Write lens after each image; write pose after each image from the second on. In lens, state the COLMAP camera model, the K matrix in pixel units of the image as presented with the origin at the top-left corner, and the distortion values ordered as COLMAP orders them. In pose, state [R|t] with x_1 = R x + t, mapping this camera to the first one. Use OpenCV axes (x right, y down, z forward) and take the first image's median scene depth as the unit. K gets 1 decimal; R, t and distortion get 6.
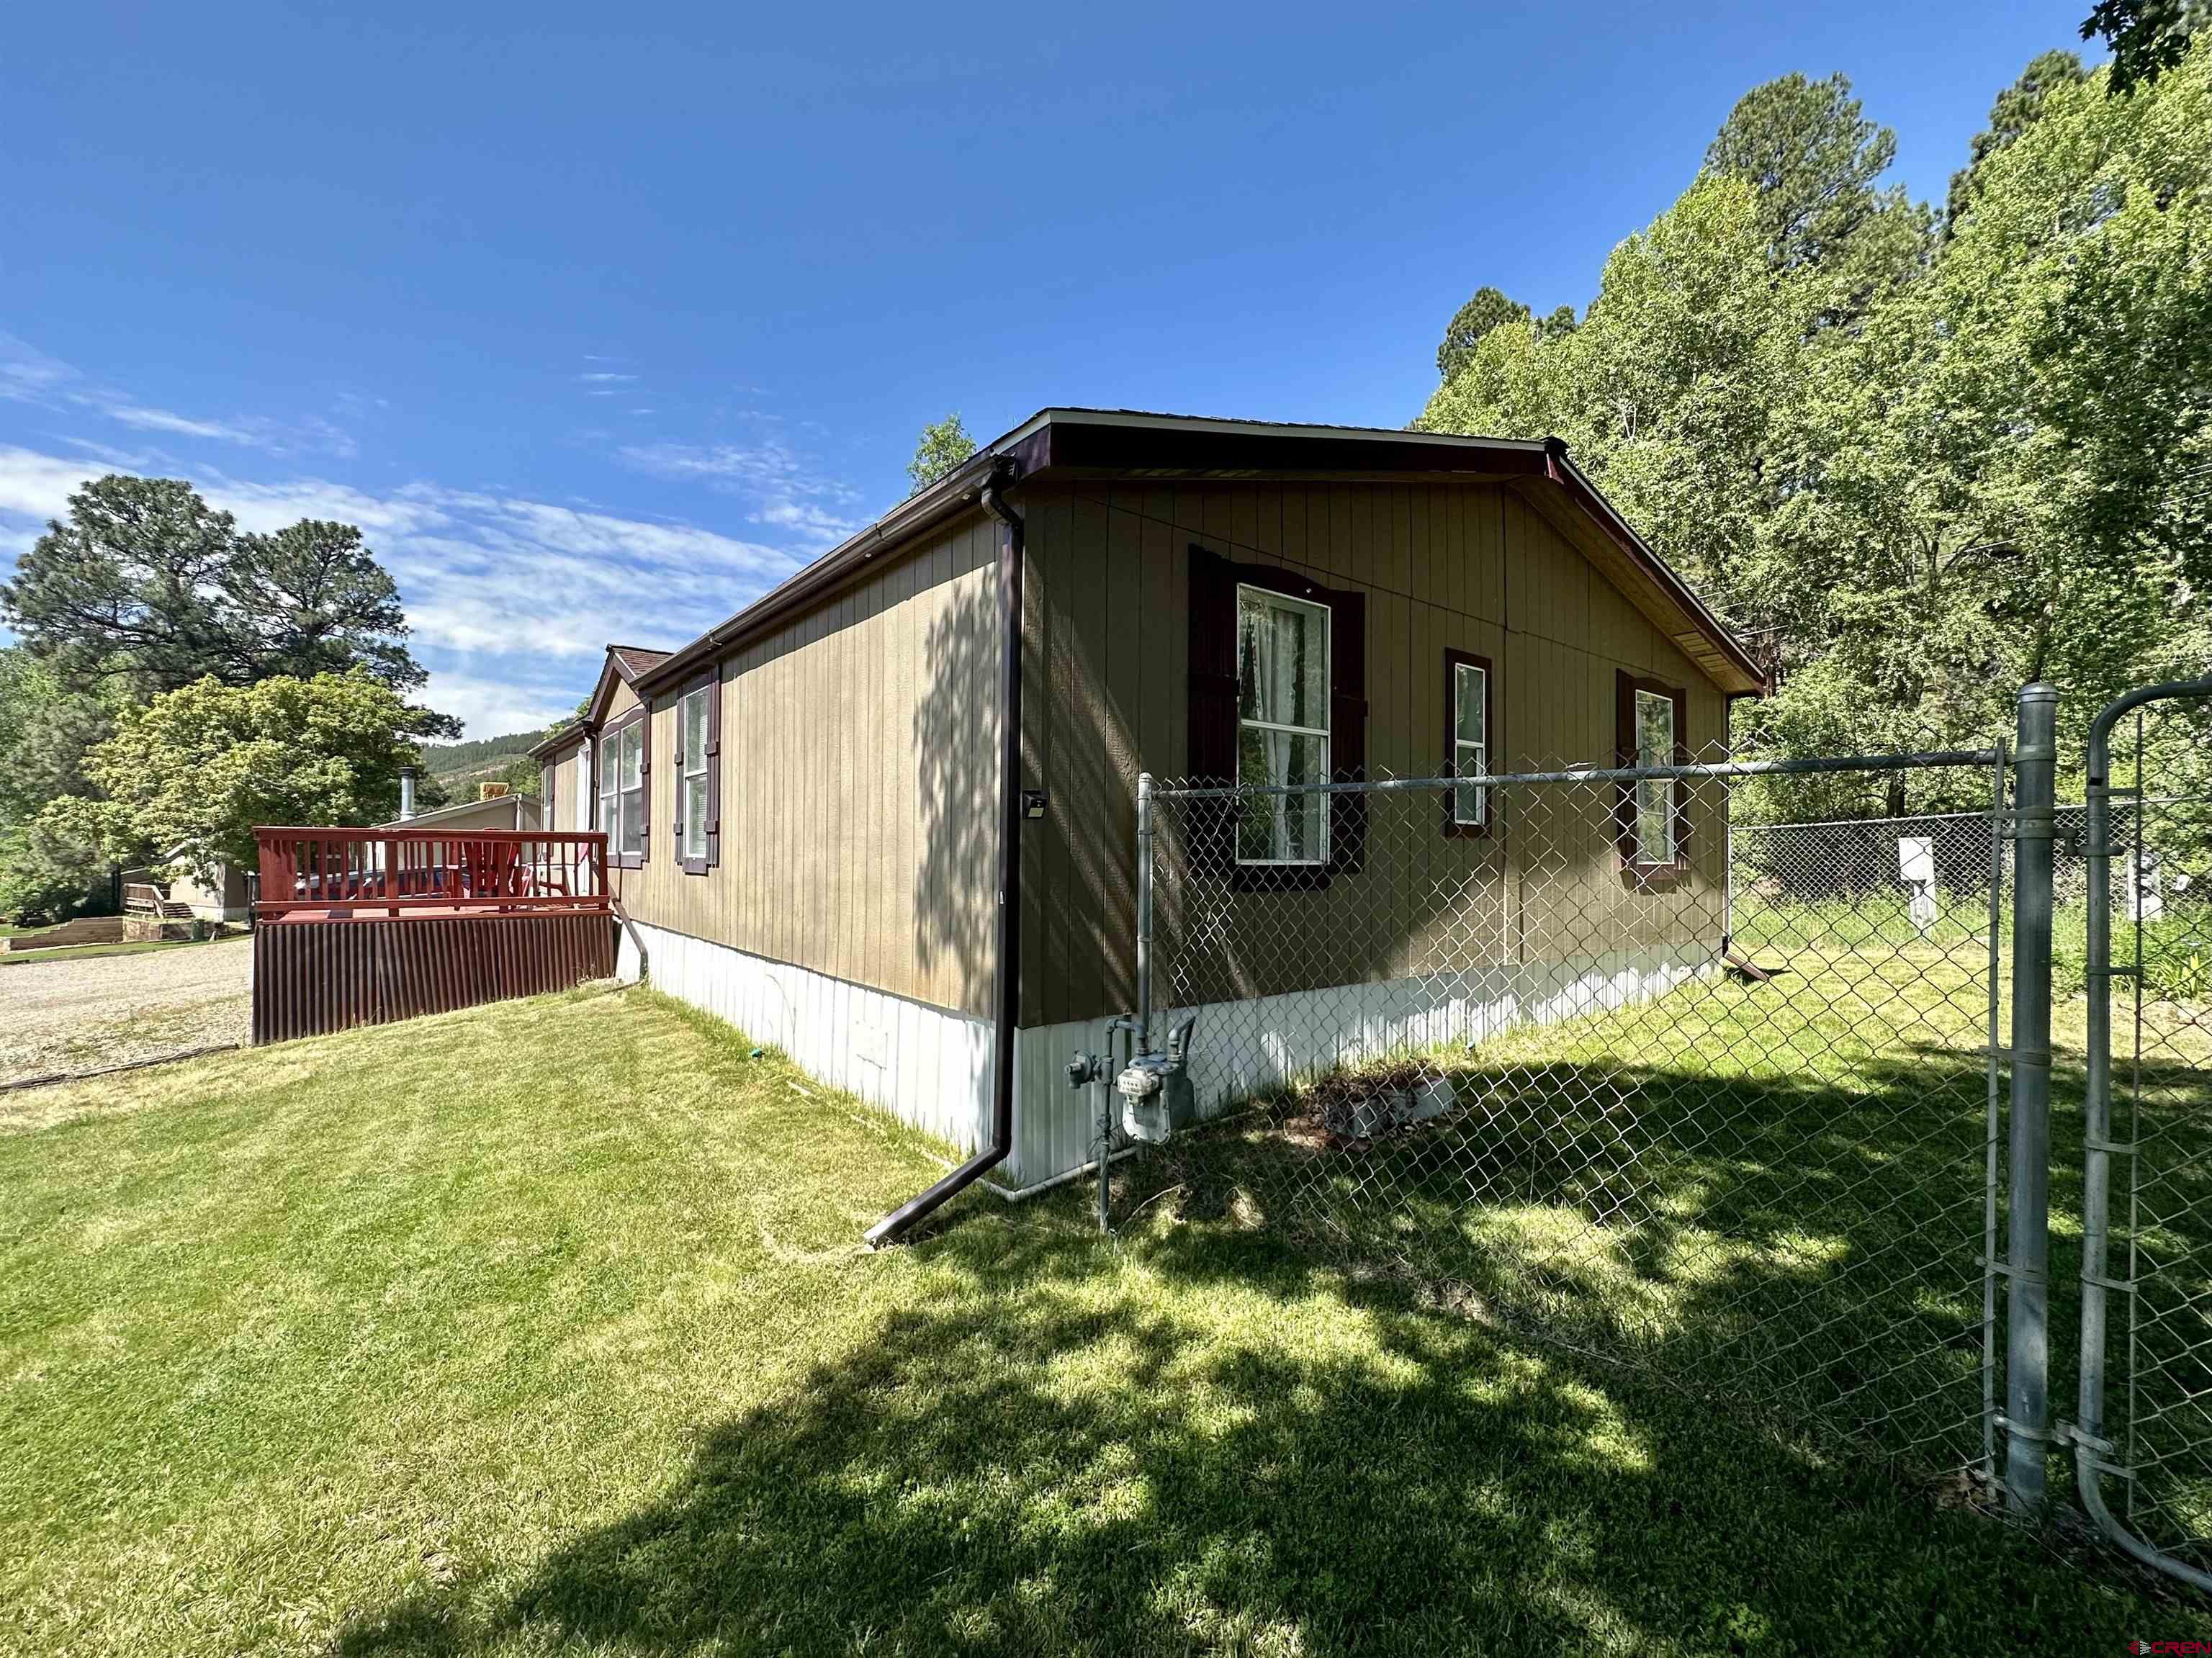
lens RADIAL K [[889.1, 0, 1113.1], [0, 889.1, 834.2], [0, 0, 1]] dist [-0.002359, 0.000023]
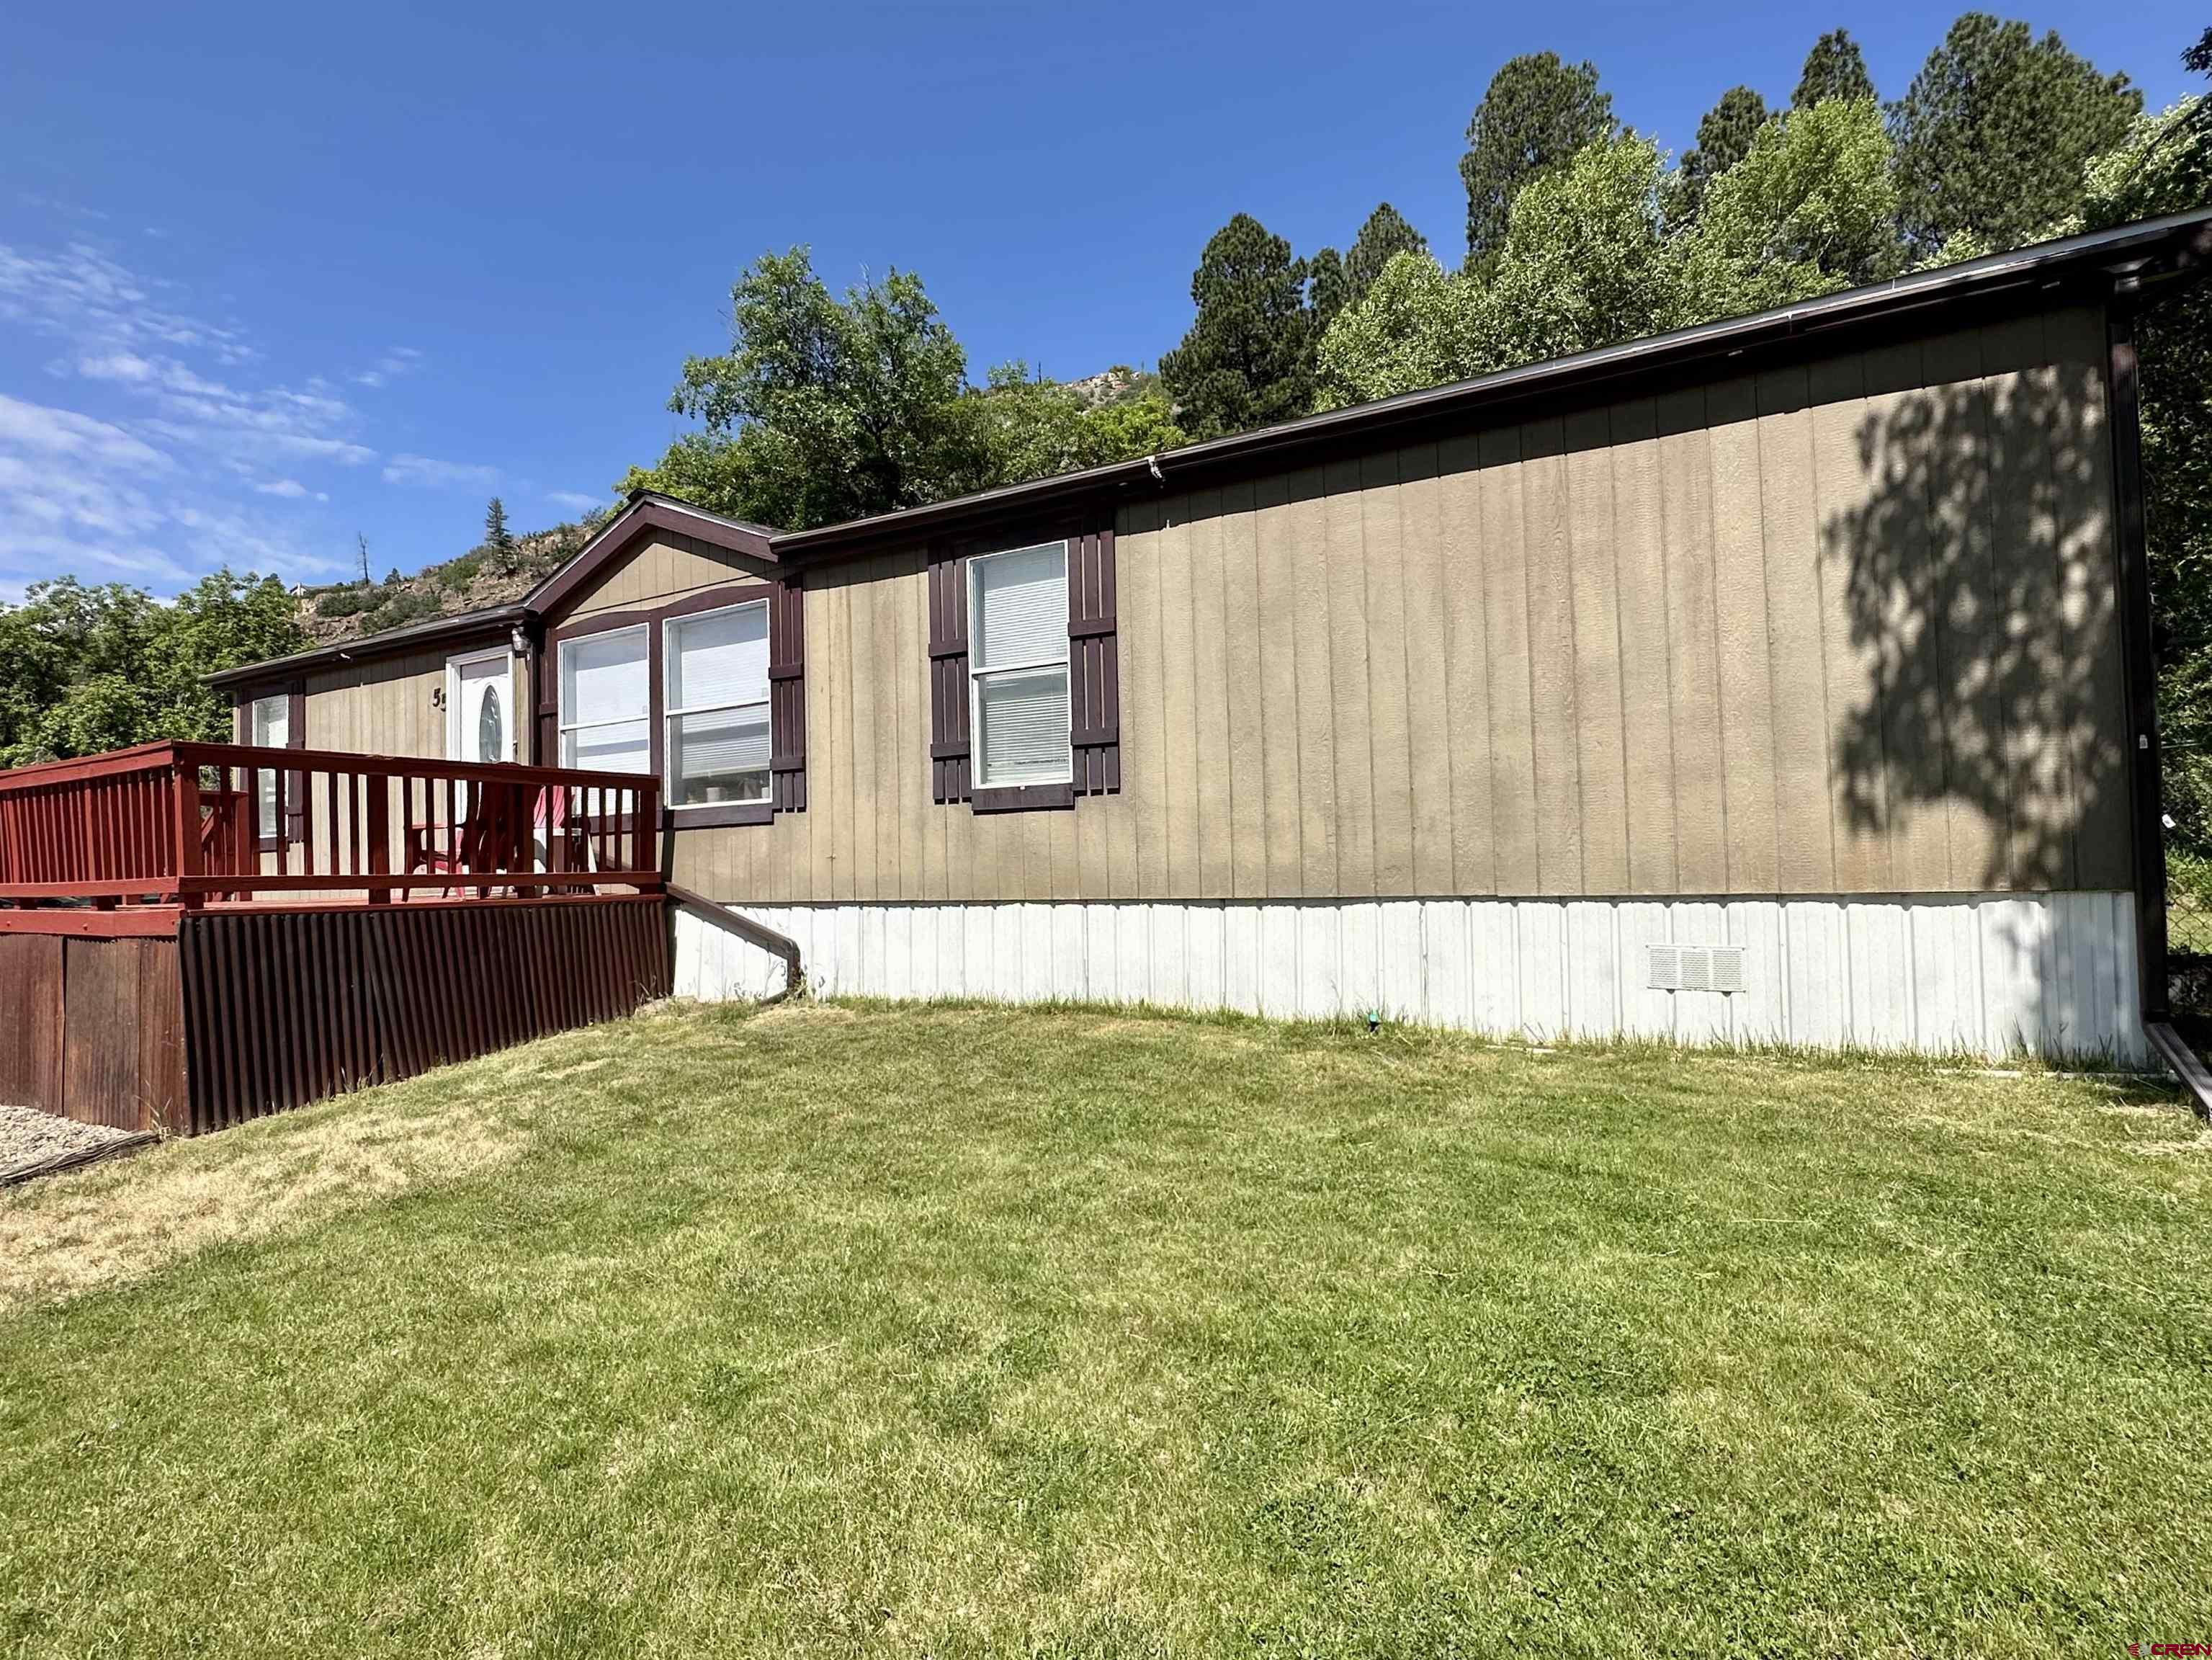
lens RADIAL K [[1154.2, 0, 1093.5], [0, 1154.2, 813.5], [0, 0, 1]] dist [0.020640, -0.000633]
pose [[0.933419, -0.003177, 0.358775, -0.608919], [0.021233, 0.998697, -0.046398, 0.078518], [-0.358160, 0.050927, 0.932270, 0.129426]]
